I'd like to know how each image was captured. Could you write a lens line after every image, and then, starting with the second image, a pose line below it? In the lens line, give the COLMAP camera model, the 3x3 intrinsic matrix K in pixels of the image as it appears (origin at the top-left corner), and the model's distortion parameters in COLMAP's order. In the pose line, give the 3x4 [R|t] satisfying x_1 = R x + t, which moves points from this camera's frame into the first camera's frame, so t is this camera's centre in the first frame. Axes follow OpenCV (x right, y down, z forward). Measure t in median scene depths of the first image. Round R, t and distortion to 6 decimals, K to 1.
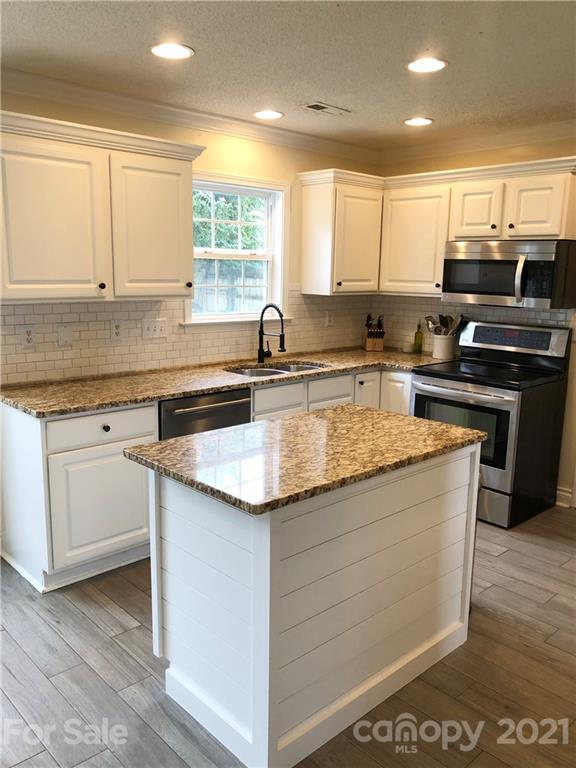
lens RADIAL K [[633.0, 0, 288.0], [0, 633.0, 384.0], [0, 0, 1]] dist [0.153313, -0.364039]
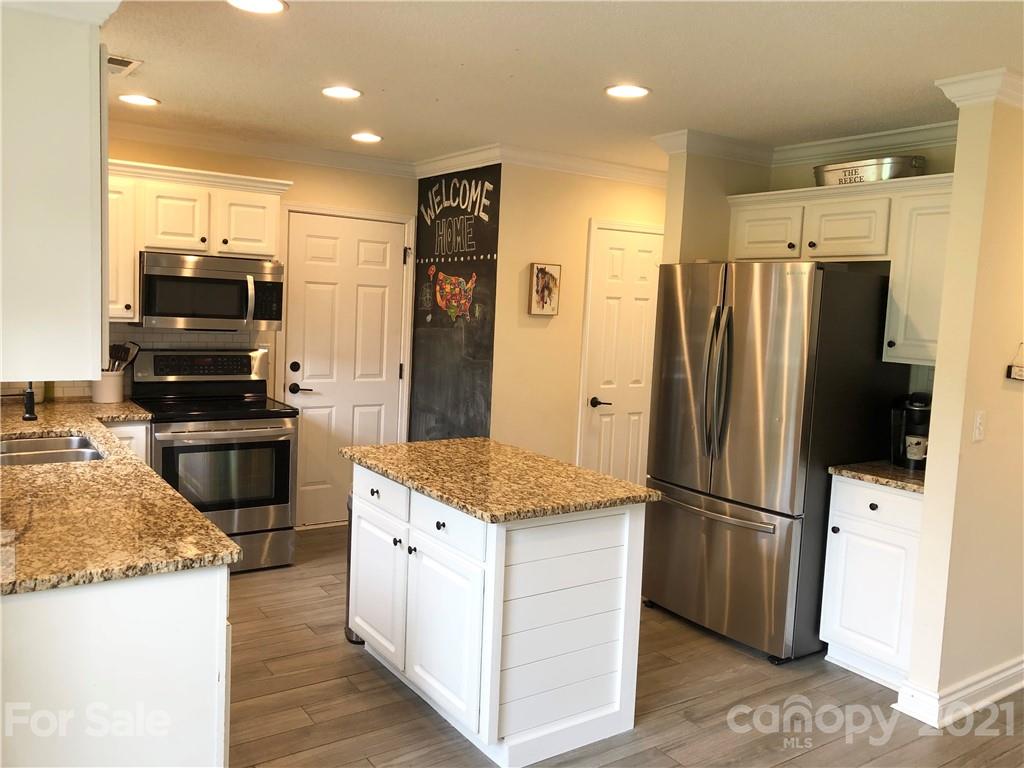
lens RADIAL K [[828.4, 0, 507.2], [0, 828.4, 393.7], [0, 0, 1]] dist [0.121112, -0.148289]
pose [[0.146223, -0.124336, 0.981407, -0.727486], [0.140221, 0.984658, 0.103856, -0.096206], [-0.979263, 0.122428, 0.161415, 0.418929]]
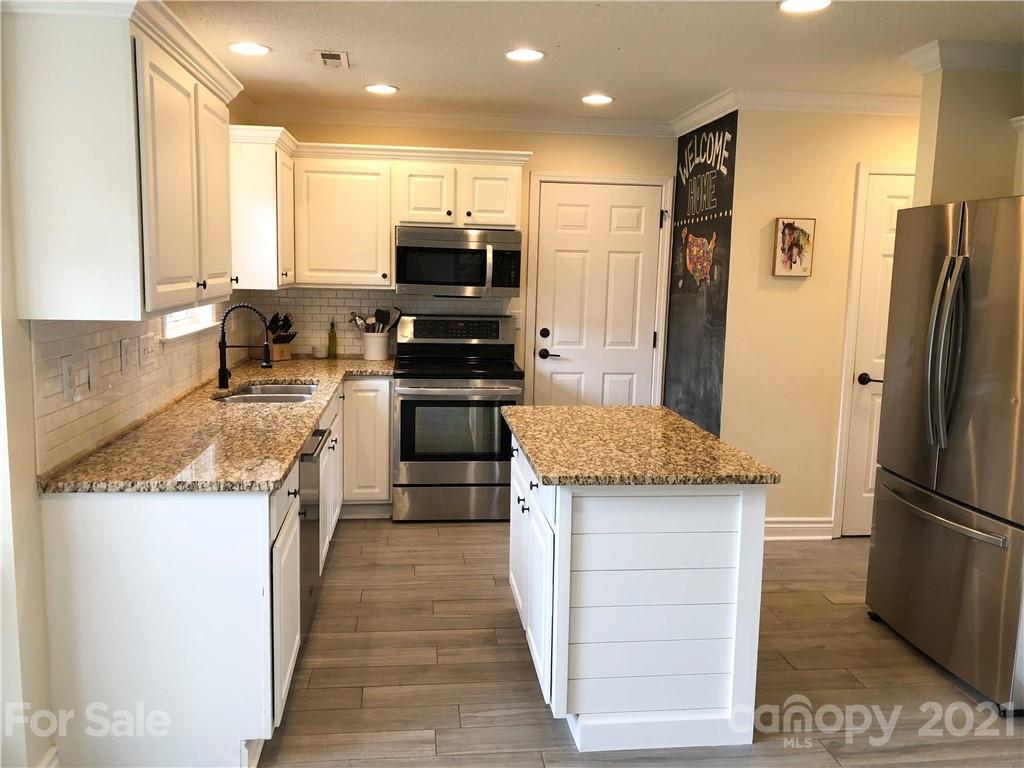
lens RADIAL K [[828.2, 0, 512.0], [0, 828.2, 384.0], [0, 0, 1]] dist [0.053997, -0.058788]
pose [[0.587168, -0.120044, 0.800514, -0.604442], [0.137087, 0.989404, 0.047818, -0.039933], [-0.797772, 0.081663, 0.597403, 0.206741]]
